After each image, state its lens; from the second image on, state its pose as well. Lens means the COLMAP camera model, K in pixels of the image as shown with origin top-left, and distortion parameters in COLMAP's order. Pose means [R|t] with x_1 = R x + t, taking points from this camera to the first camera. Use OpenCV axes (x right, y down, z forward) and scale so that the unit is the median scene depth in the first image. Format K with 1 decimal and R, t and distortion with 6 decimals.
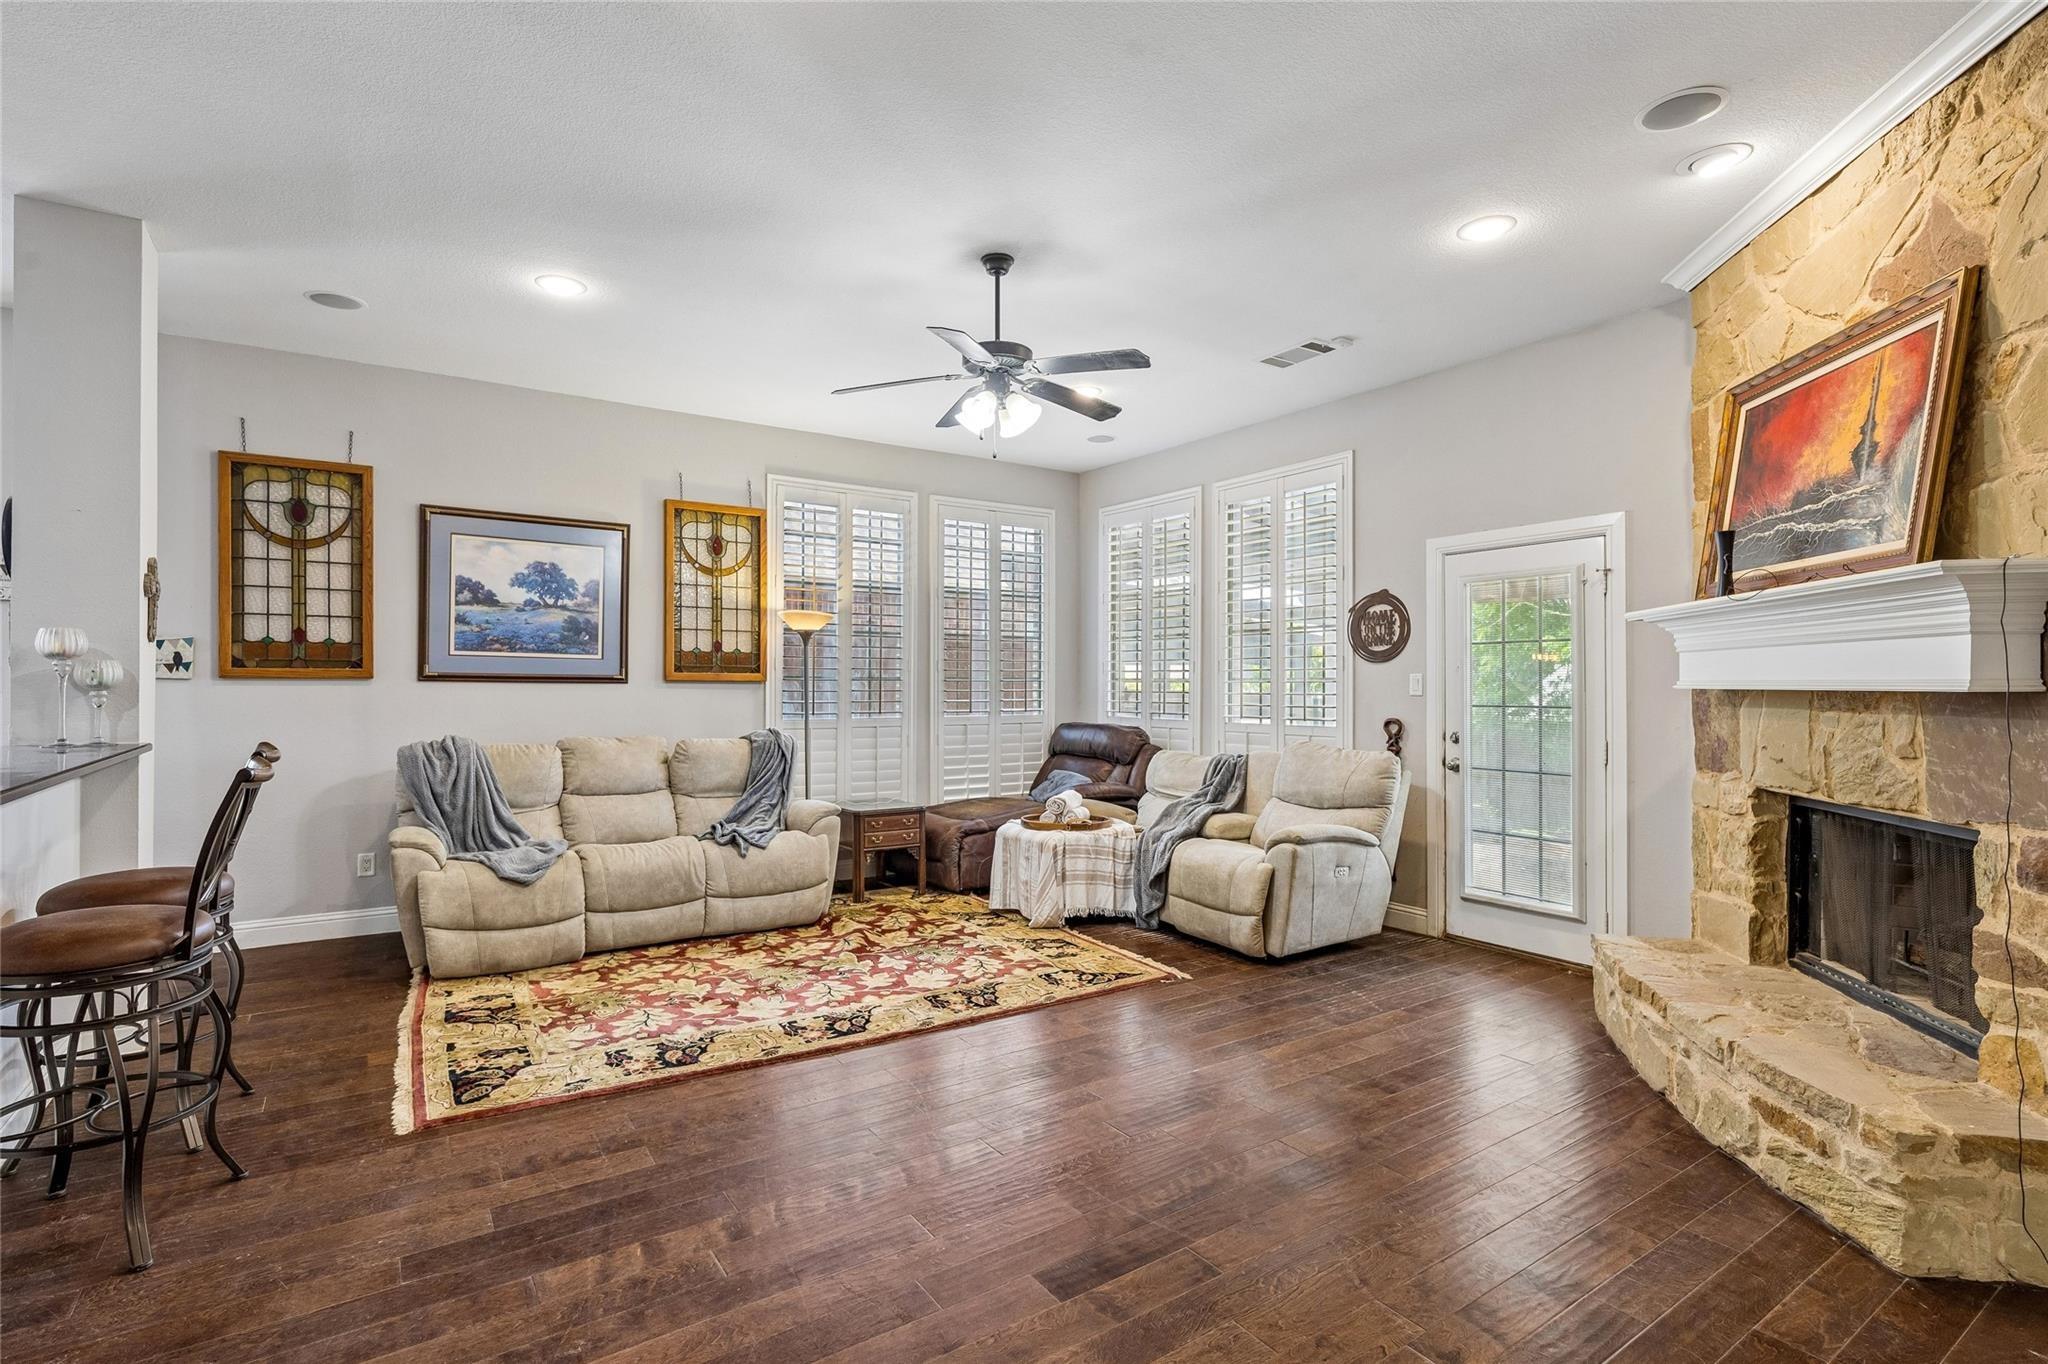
lens RADIAL K [[983.6, 0, 1017.0], [0, 983.6, 684.4], [0, 0, 1]] dist [-0.004475, 0.000800]
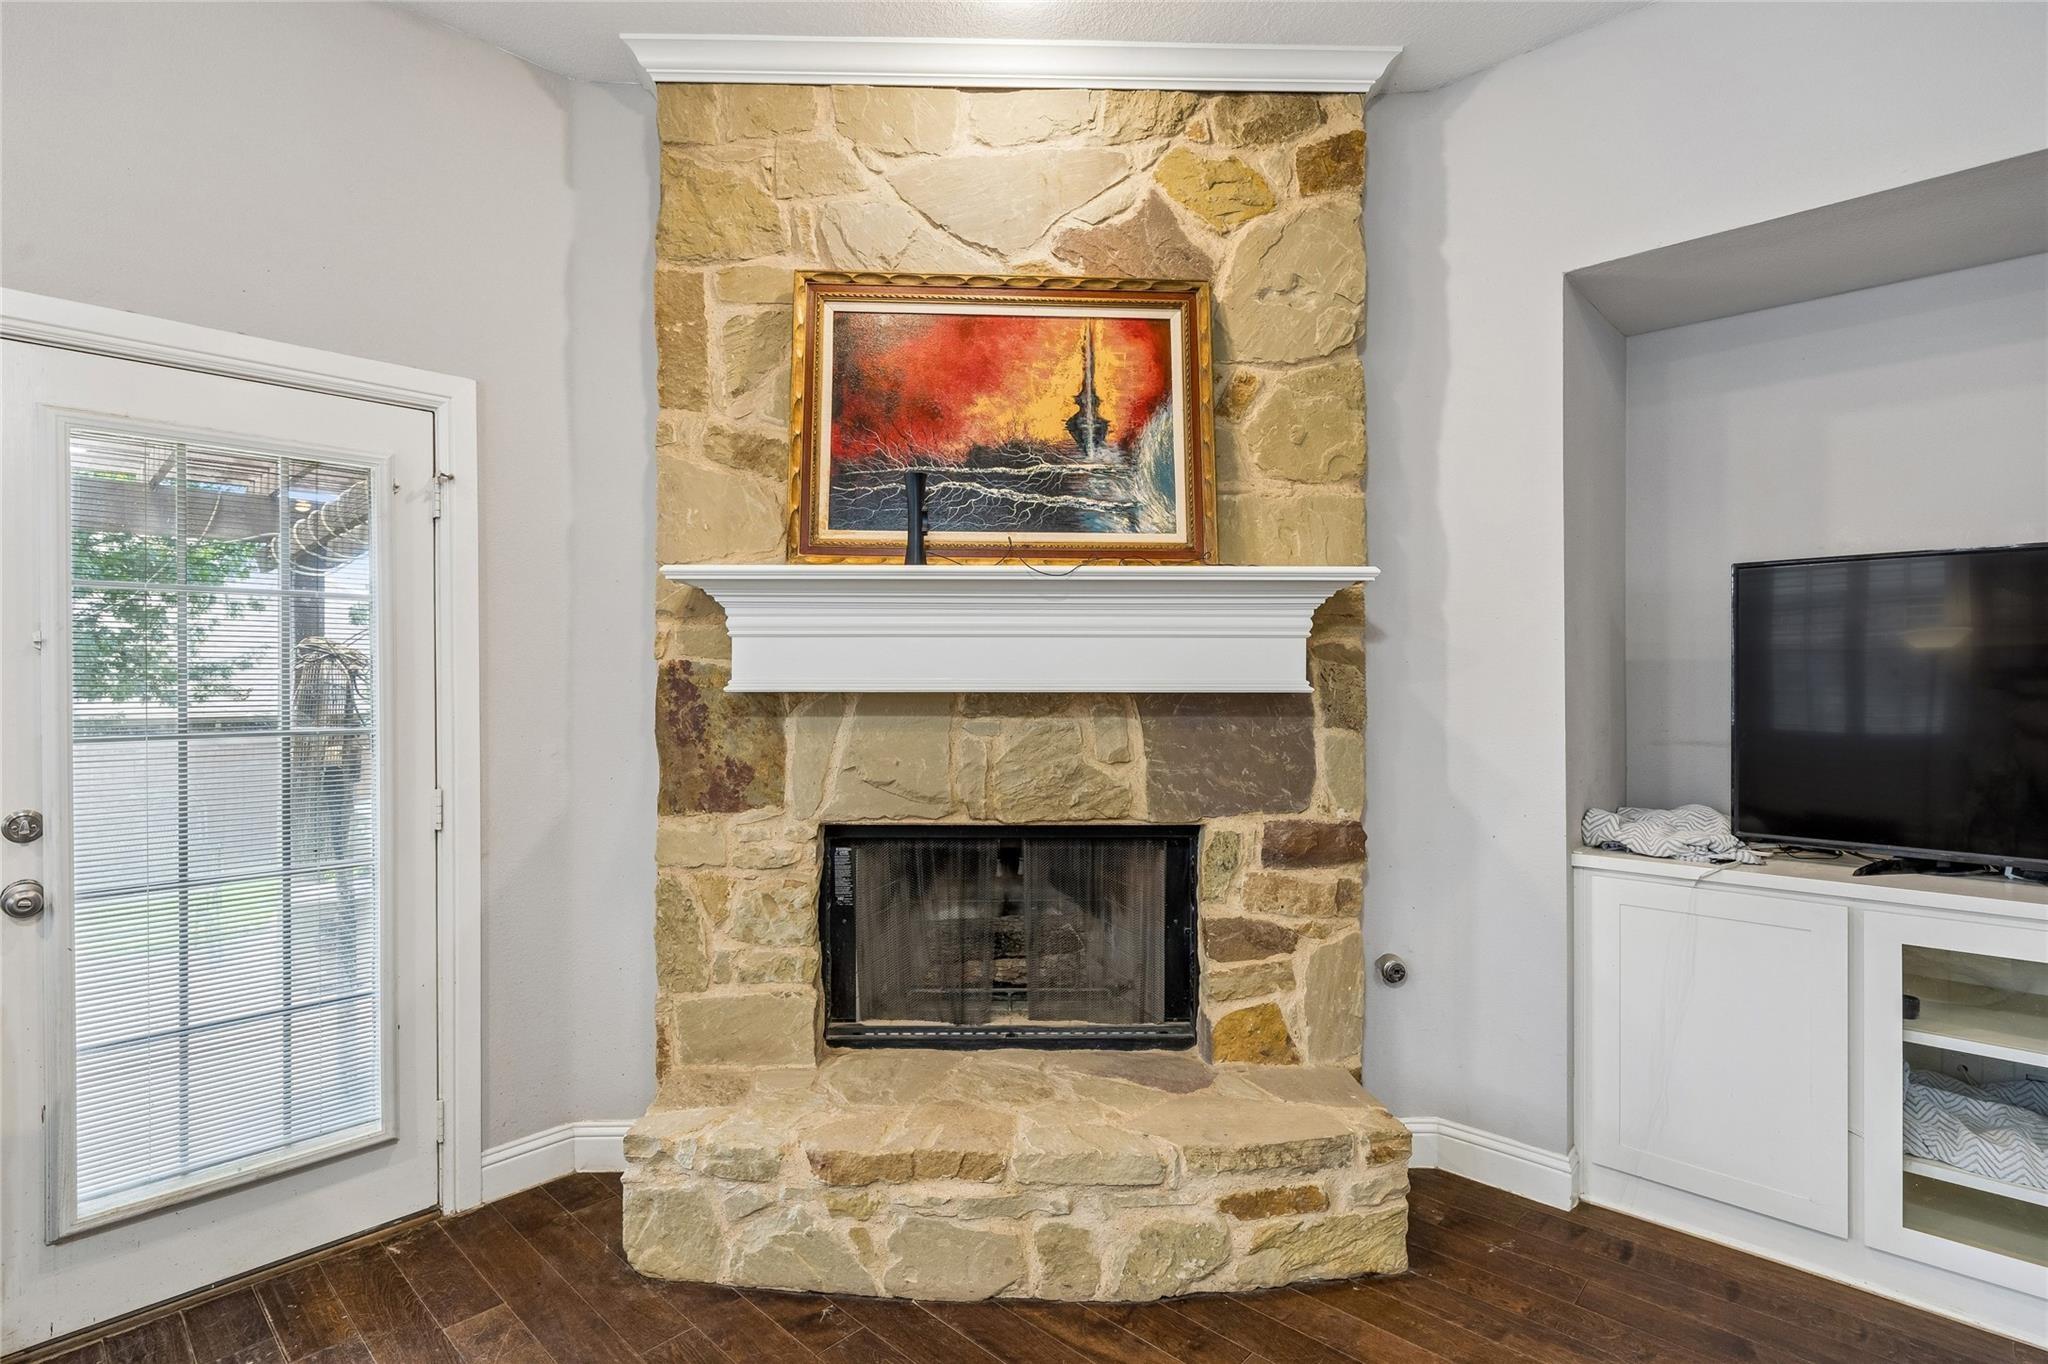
lens RADIAL K [[983.6, 0, 1022.8], [0, 983.6, 674.7], [0, 0, 1]] dist [-0.004475, 0.000800]
pose [[-0.201337, 0.000966, 0.979521, -0.005467], [-0.000148, 0.999999, -0.001016, -0.008716], [-0.979522, -0.000349, -0.201337, 1.257944]]
